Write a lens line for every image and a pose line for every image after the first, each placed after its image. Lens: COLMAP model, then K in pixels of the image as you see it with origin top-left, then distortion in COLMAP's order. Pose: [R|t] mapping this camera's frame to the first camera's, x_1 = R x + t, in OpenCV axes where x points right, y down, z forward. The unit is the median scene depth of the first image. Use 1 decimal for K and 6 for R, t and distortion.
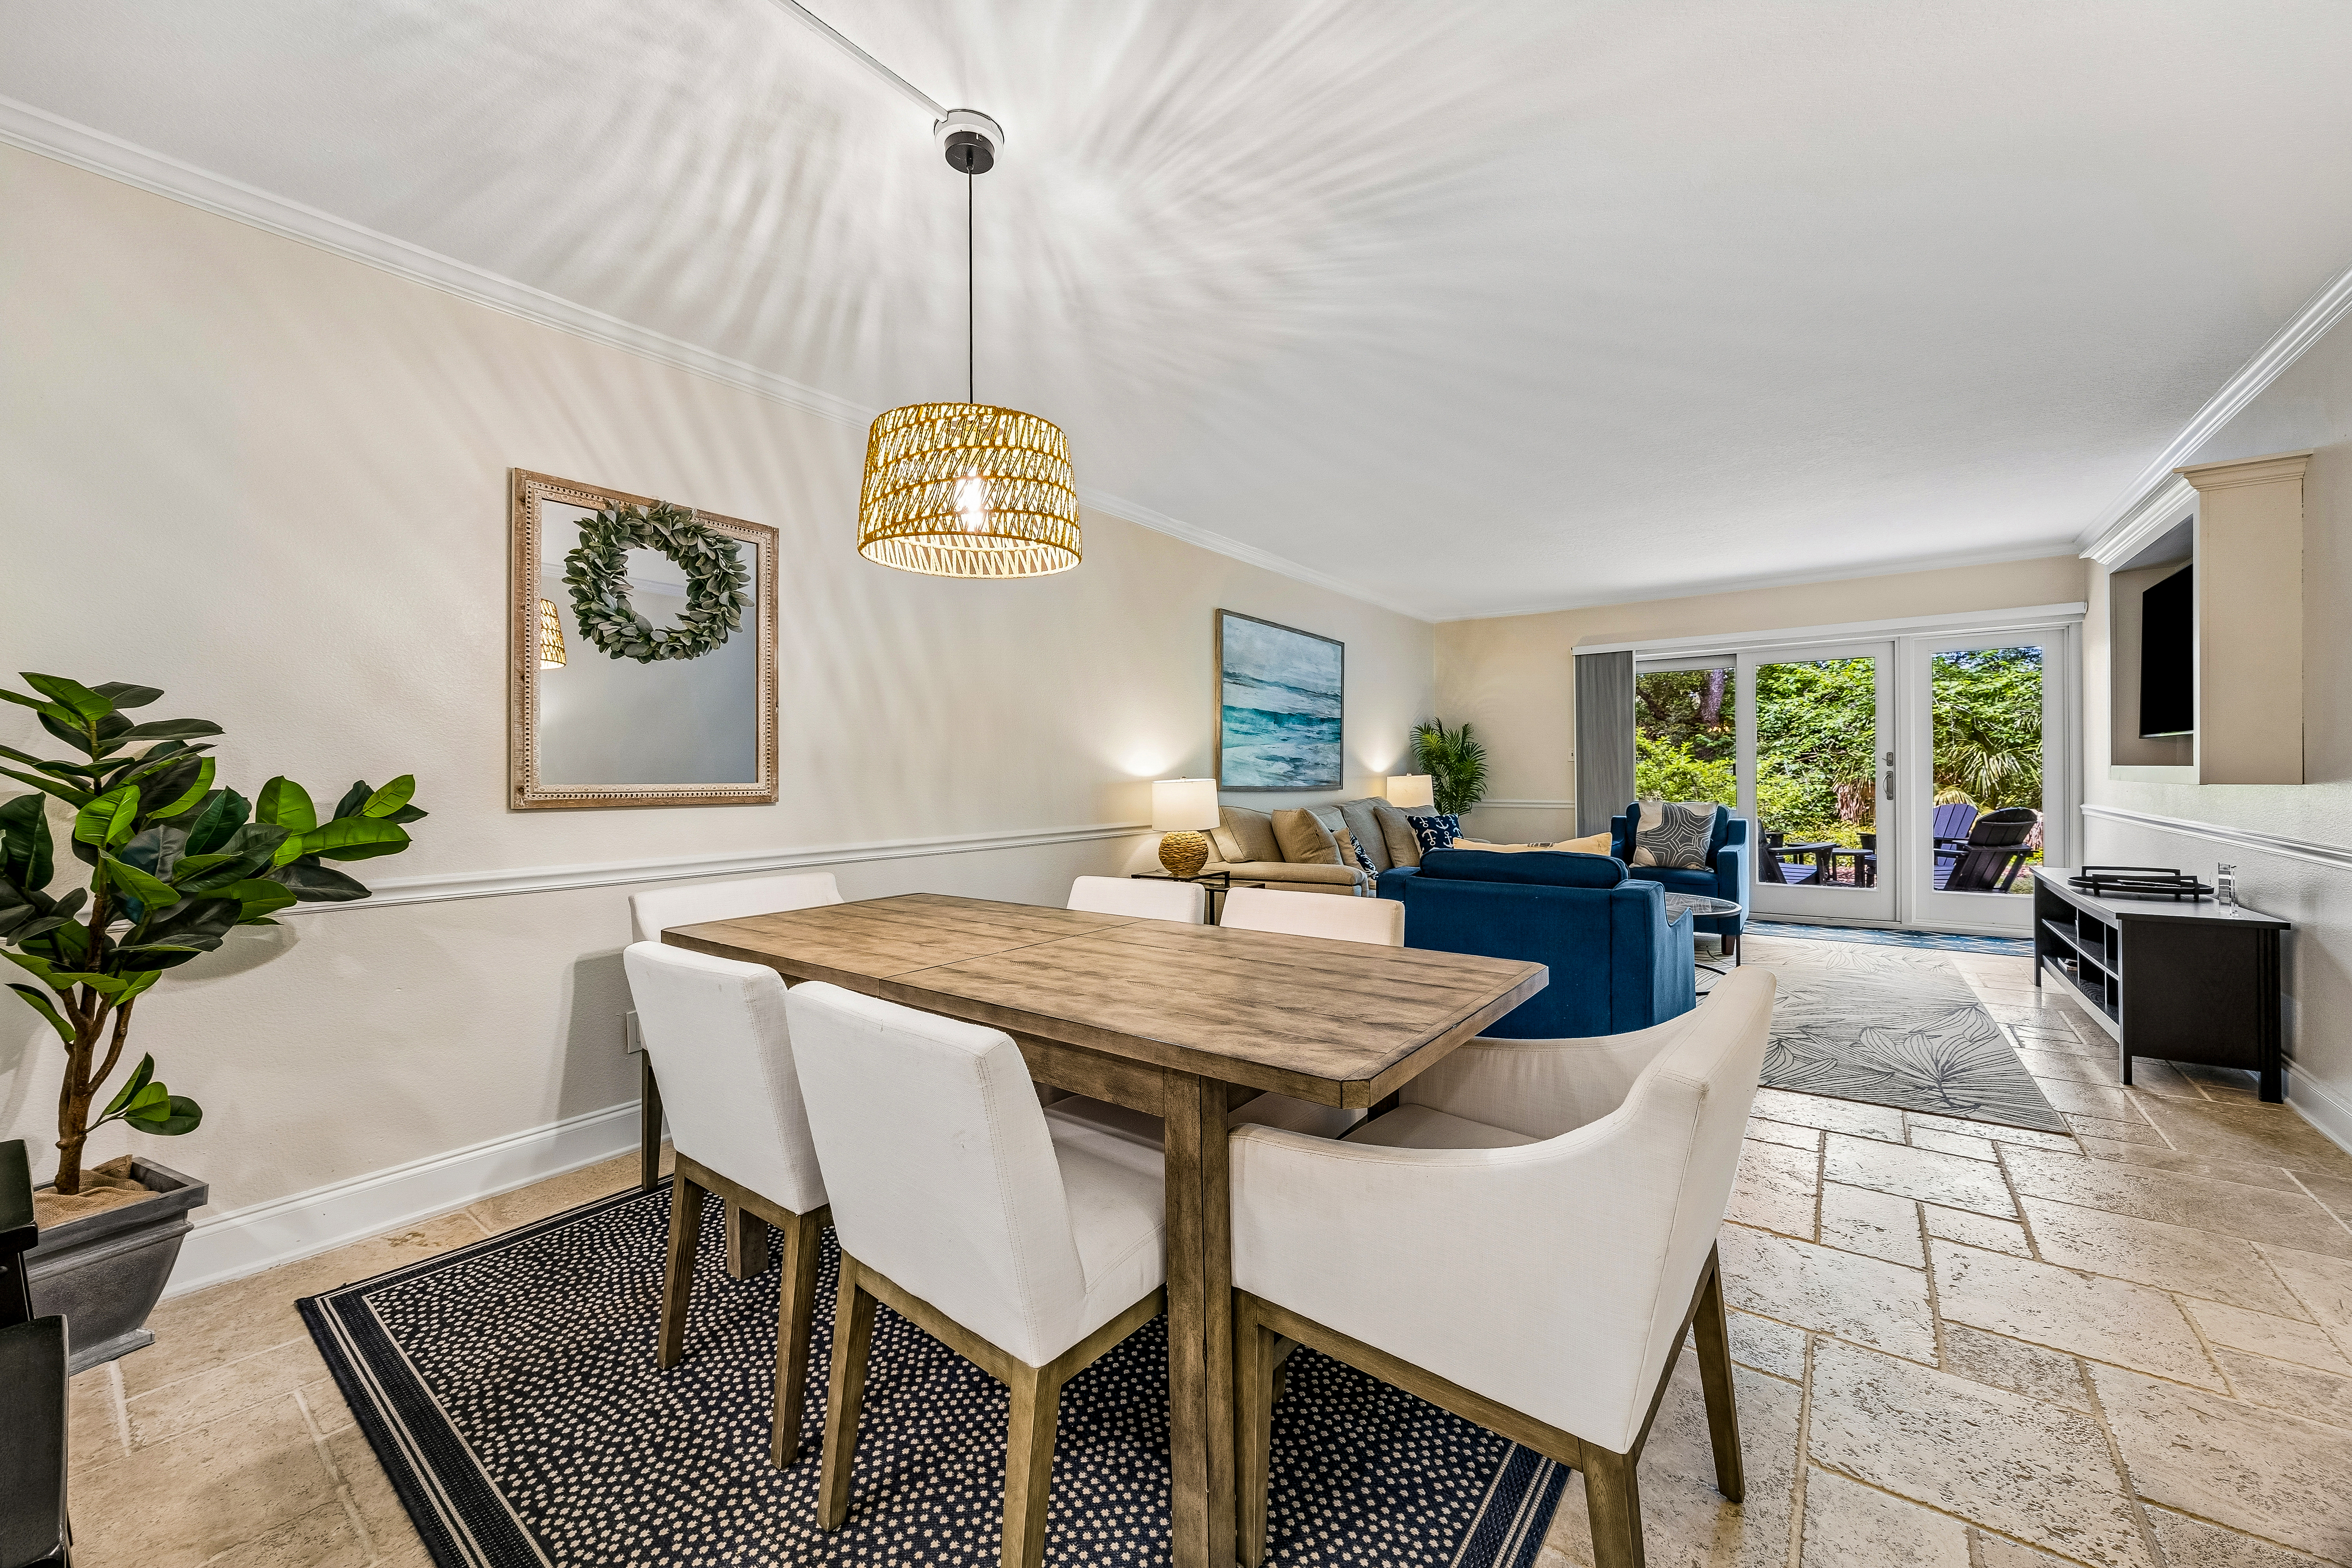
lens RADIAL K [[892.3, 0, 1177.2], [0, 892.3, 769.7], [0, 0, 1]] dist [-0.000455, -0.000188]
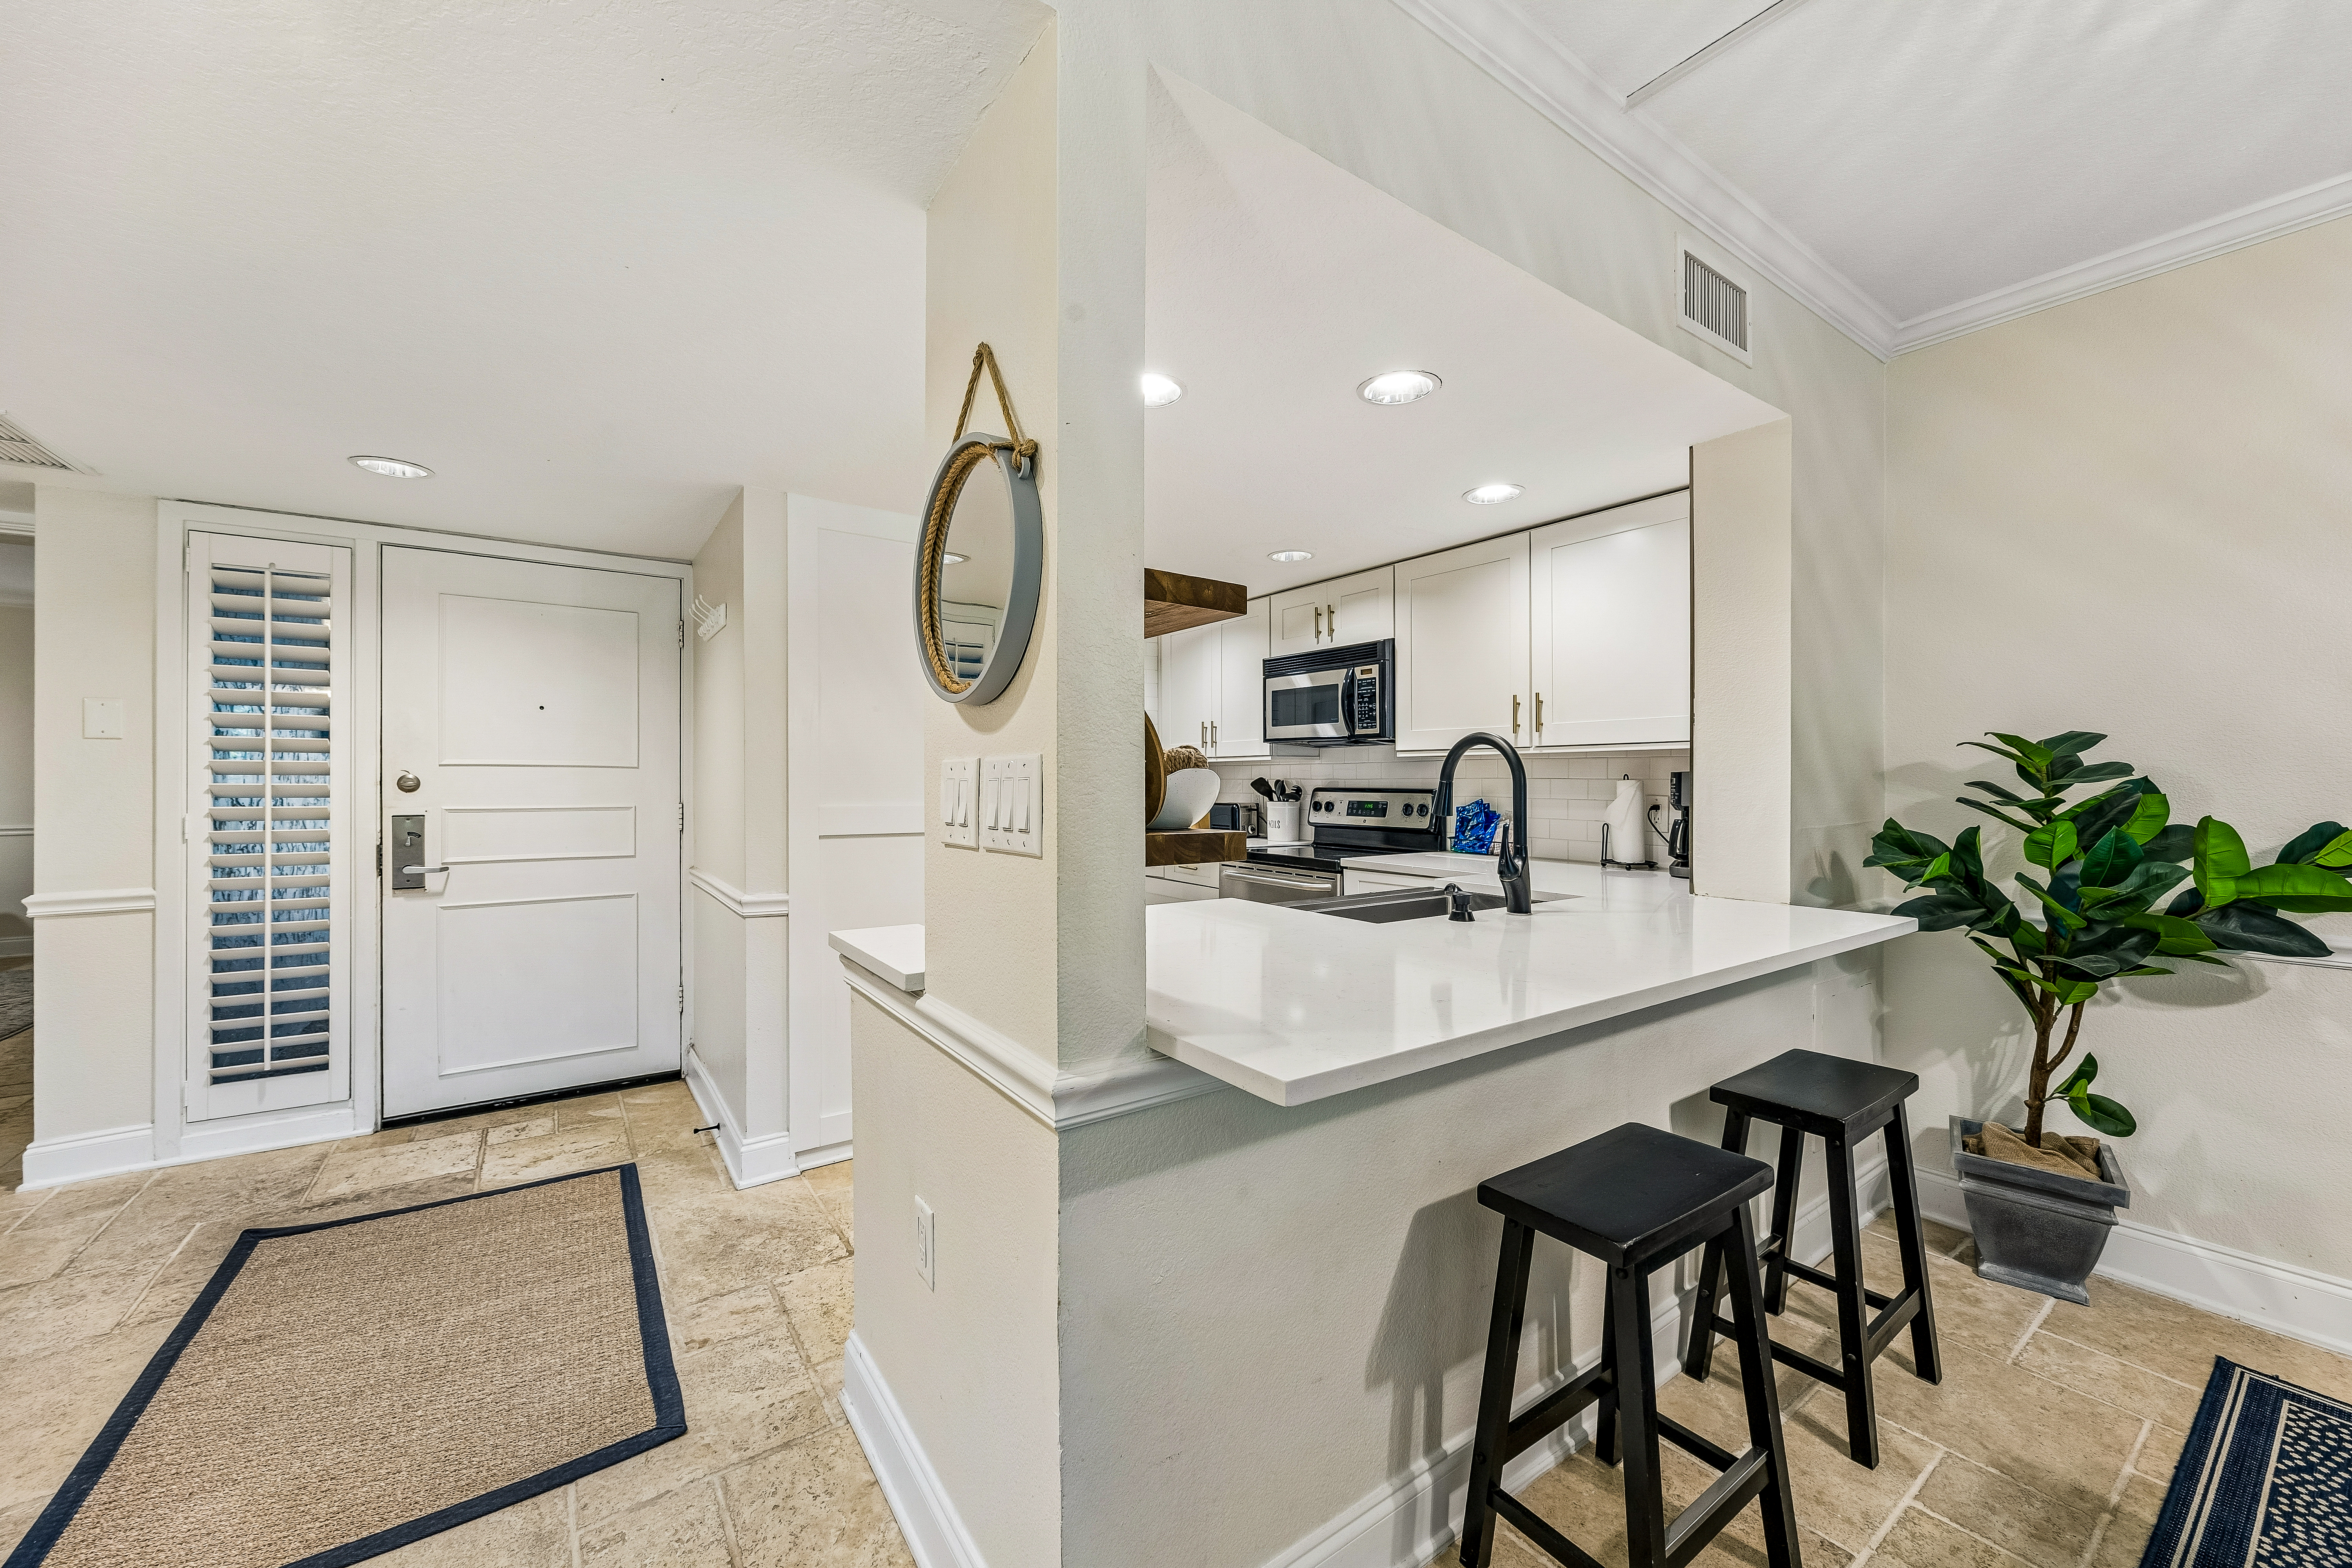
lens RADIAL K [[886.7, 0, 1172.2], [0, 886.7, 773.8], [0, 0, 1]] dist [-0.006213, 0.000143]
pose [[-0.308035, -0.000471, -0.951375, 0.104952], [0.007466, 0.999968, -0.002913, -0.017330], [0.951346, -0.008000, -0.308021, 0.082947]]
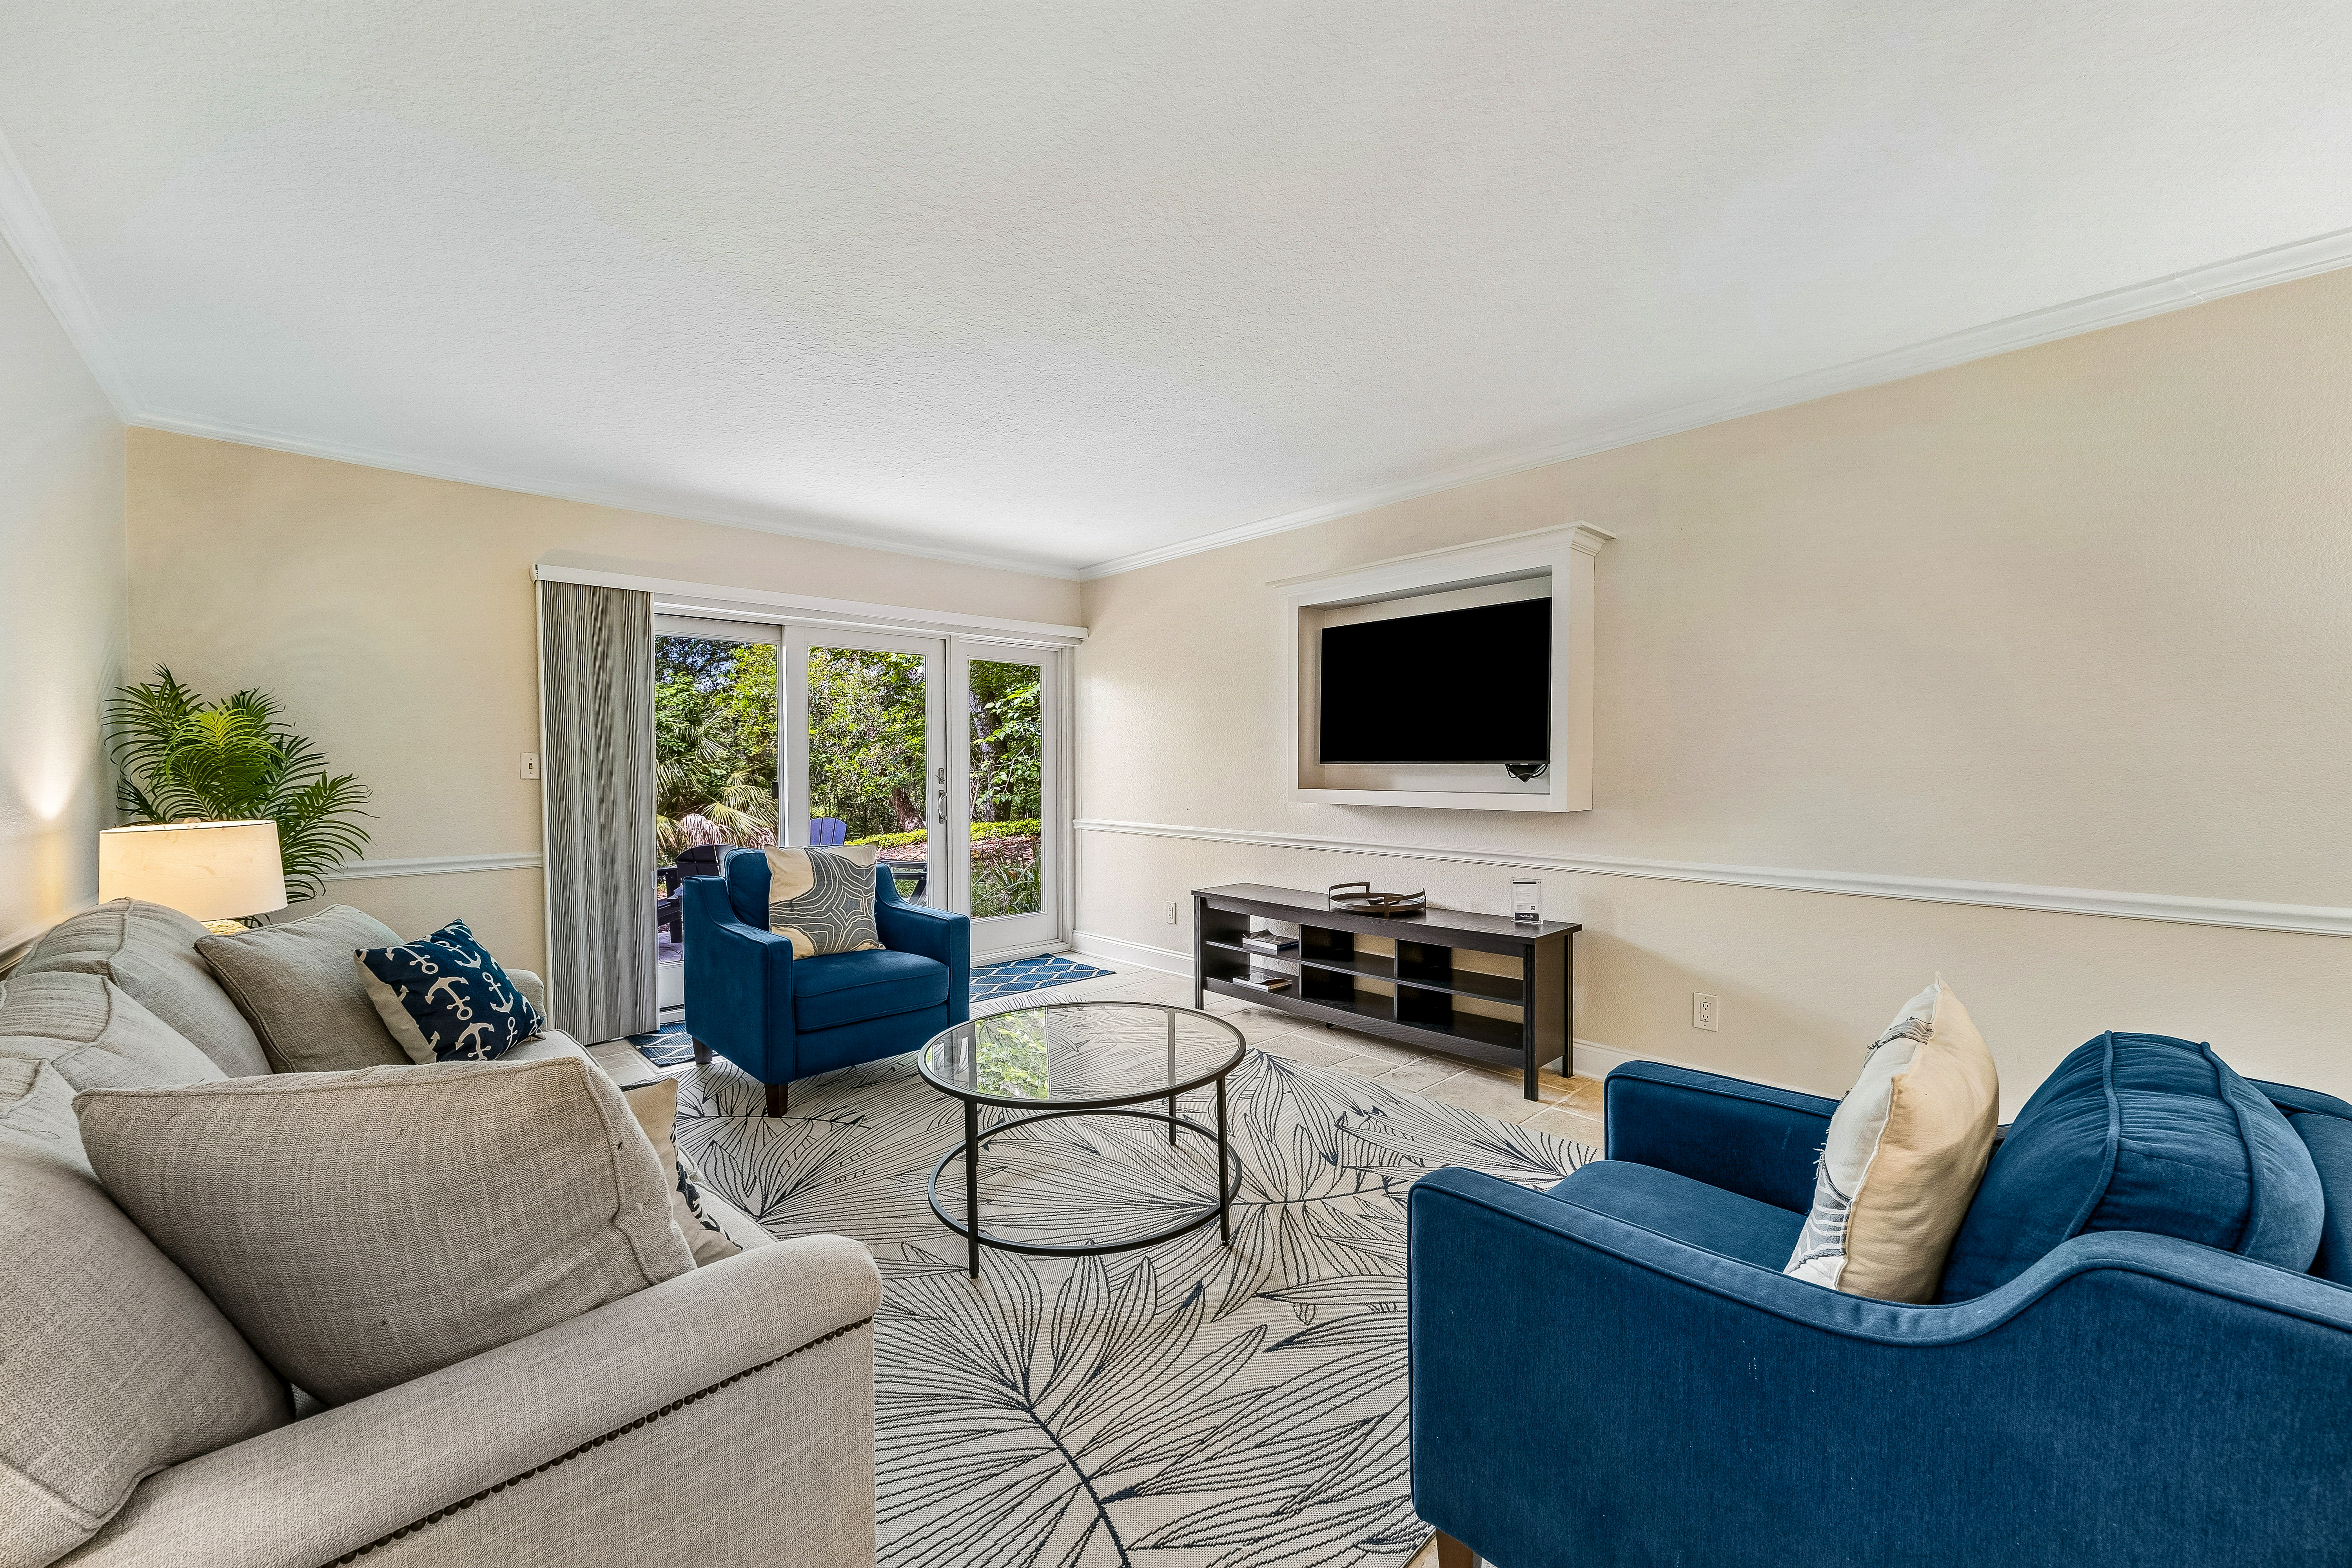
lens RADIAL K [[913.0, 0, 1168.7], [0, 913.0, 787.0], [0, 0, 1]] dist [0.000988, 0.000083]
pose [[0.191011, -0.017422, 0.981433, -0.031760], [-0.000622, 0.999840, 0.017870, -0.021981], [-0.981588, -0.004024, 0.190969, 0.767286]]
